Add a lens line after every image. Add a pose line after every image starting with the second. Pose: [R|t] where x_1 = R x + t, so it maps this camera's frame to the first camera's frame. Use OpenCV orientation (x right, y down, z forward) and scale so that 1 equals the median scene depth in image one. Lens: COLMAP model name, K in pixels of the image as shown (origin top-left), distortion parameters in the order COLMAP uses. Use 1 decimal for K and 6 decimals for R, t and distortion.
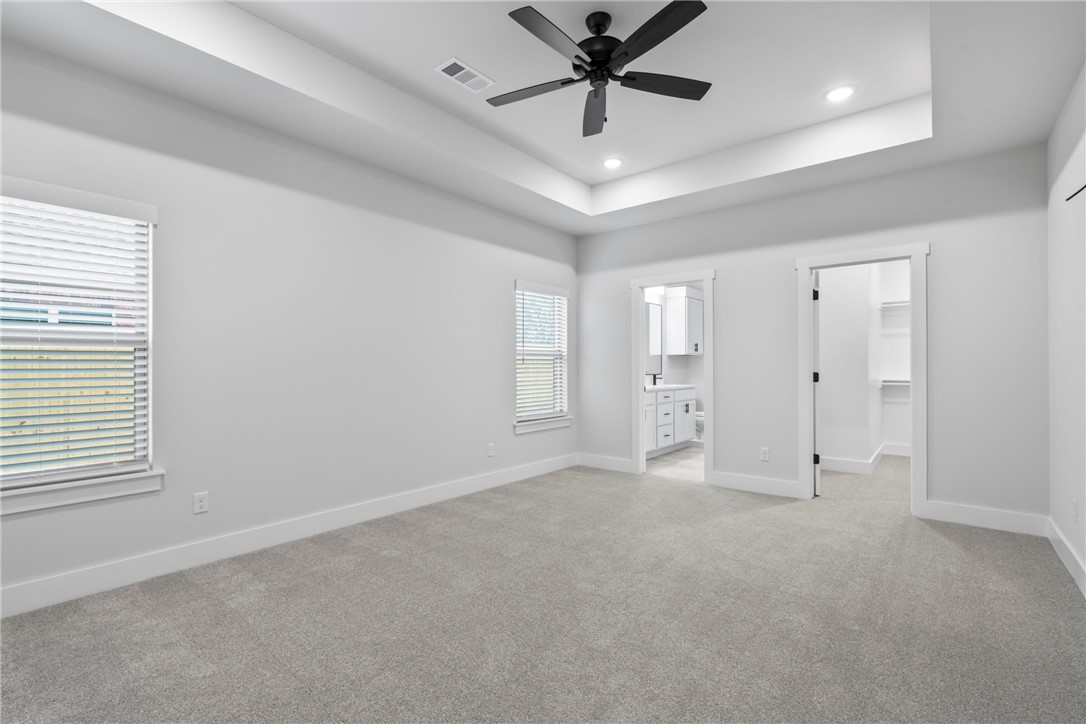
lens RADIAL K [[492.9, 0, 544.5], [0, 492.9, 366.8], [0, 0, 1]] dist [0.000033, 0.000090]
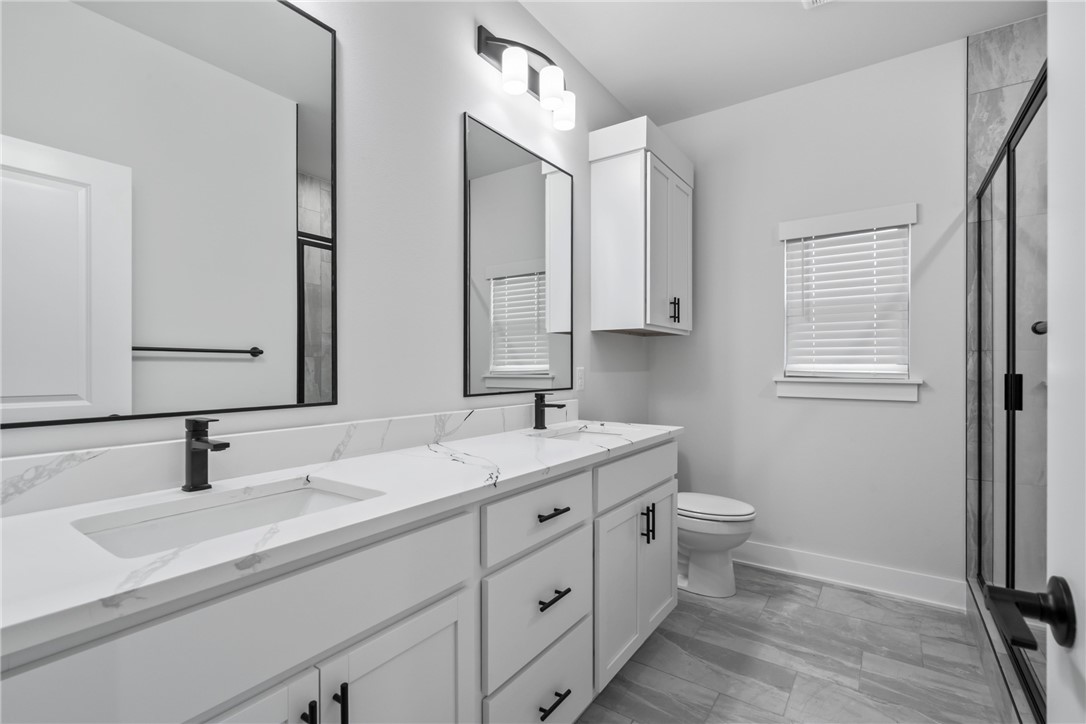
lens RADIAL K [[492.9, 0, 544.5], [0, 492.9, 366.8], [0, 0, 1]] dist [0.000033, 0.000090]
pose [[0.997373, -0.000643, 0.072434, 0.276327], [0.000803, 0.999997, -0.002181, 0.001933], [-0.072433, 0.002234, 0.997371, 0.957004]]
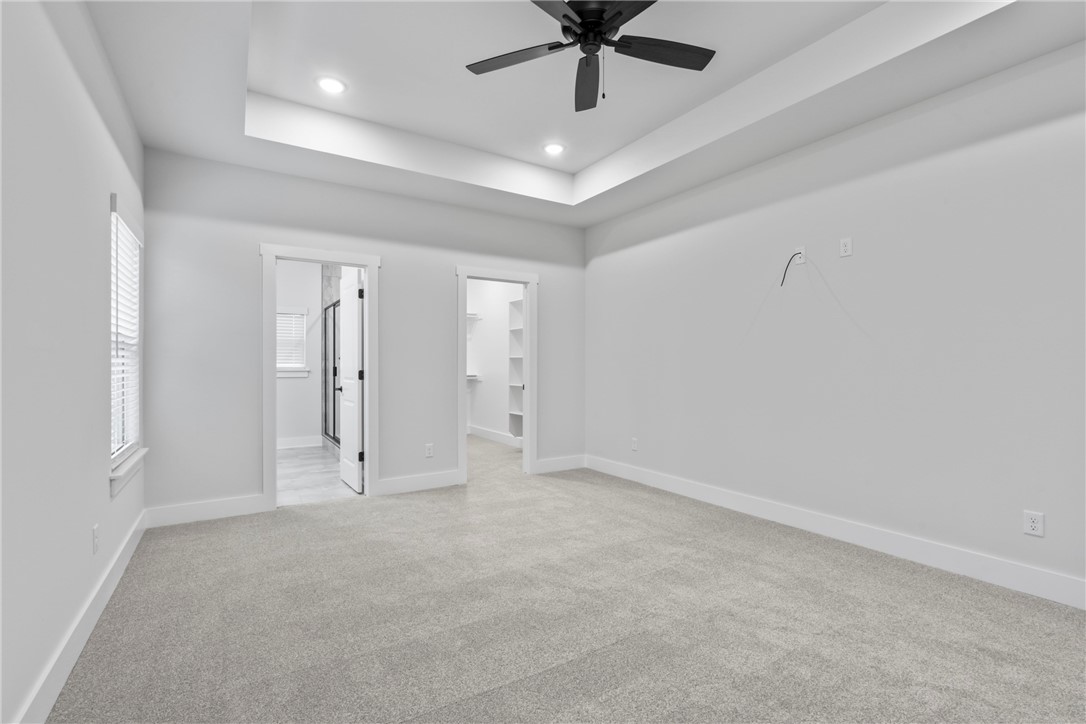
lens RADIAL K [[492.9, 0, 544.5], [0, 492.9, 366.8], [0, 0, 1]] dist [0.000033, 0.000090]
pose [[0.320667, -0.004960, 0.947179, -0.372354], [0.001558, 0.999988, 0.004709, 0.000702], [-0.947191, -0.000034, 0.320671, 0.383057]]
